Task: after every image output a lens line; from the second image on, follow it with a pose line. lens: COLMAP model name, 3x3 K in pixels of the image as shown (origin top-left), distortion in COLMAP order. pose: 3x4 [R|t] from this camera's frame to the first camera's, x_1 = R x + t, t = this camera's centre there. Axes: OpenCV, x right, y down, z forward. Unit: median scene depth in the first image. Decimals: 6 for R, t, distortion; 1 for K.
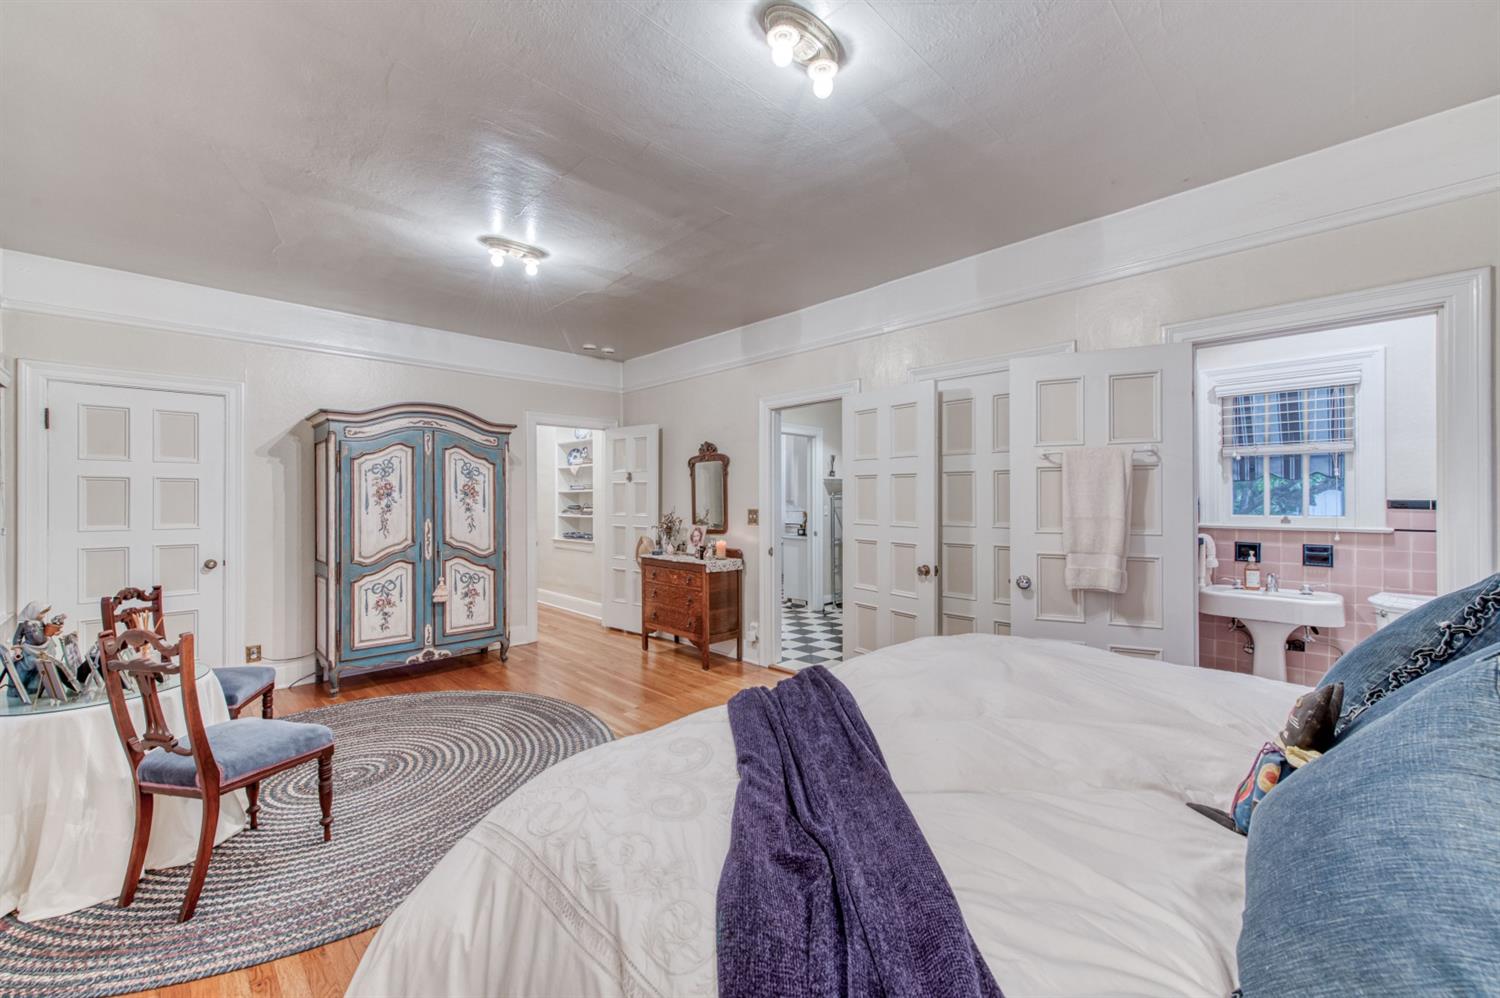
lens RADIAL K [[603.3, 0, 740.1], [0, 603.3, 501.1], [0, 0, 1]] dist [0.011184, -0.000273]
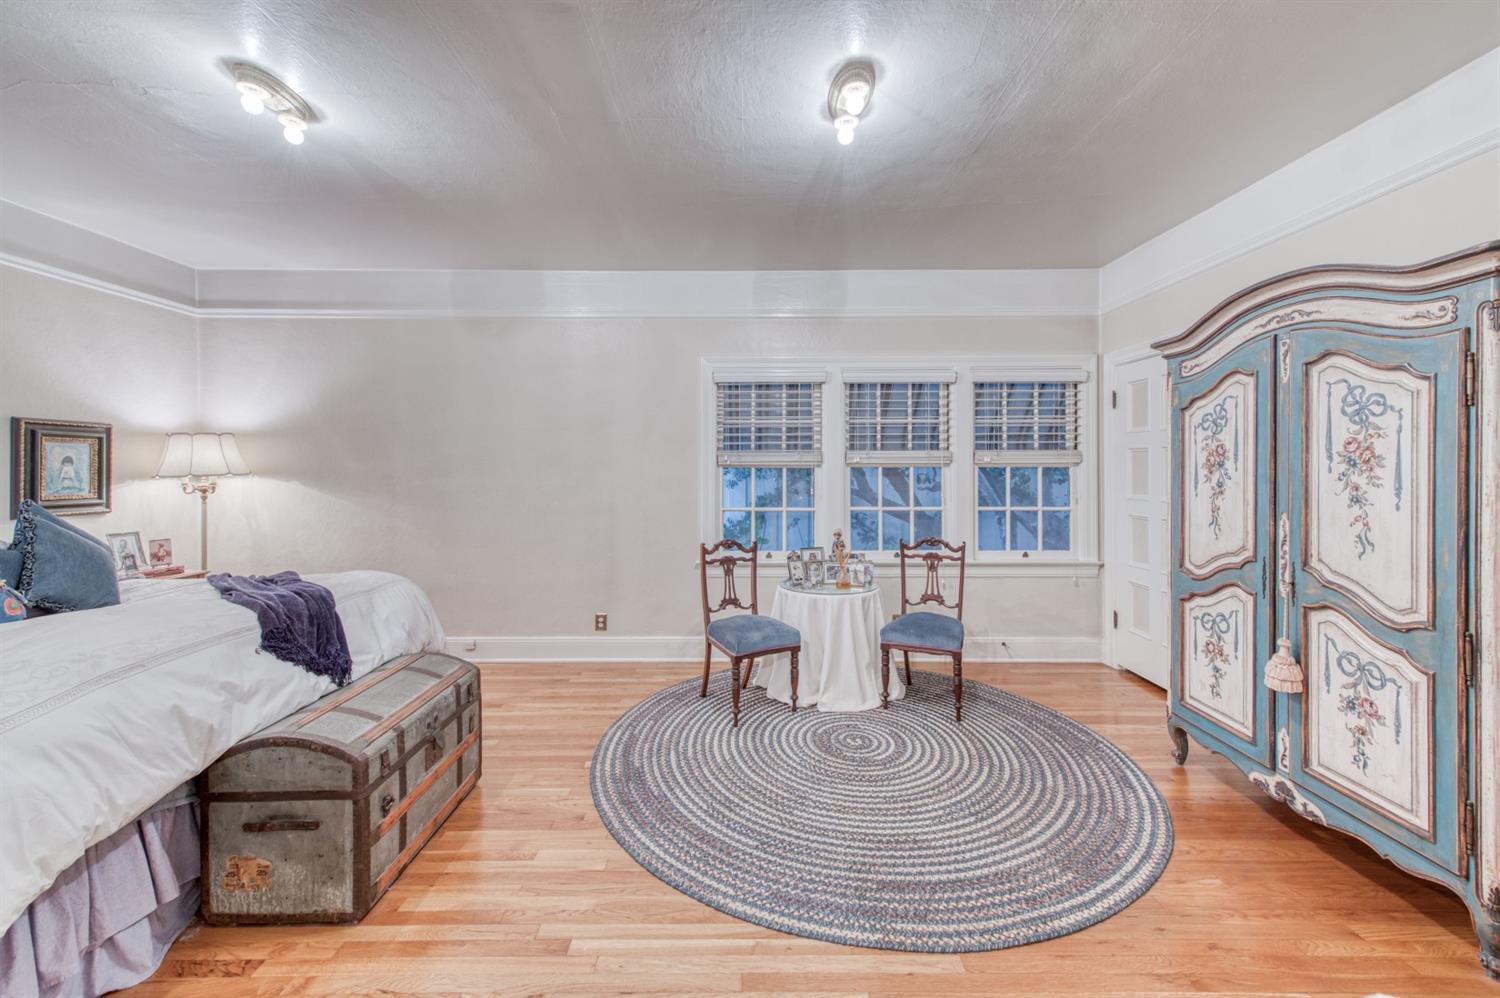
lens RADIAL K [[603.3, 0, 764.2], [0, 603.3, 471.1], [0, 0, 1]] dist [0.011184, -0.000273]
pose [[-0.682097, 0.009637, -0.731198, 0.134597], [-0.000551, 0.999906, 0.013693, -0.012163], [0.731261, 0.009742, -0.682028, 1.053636]]
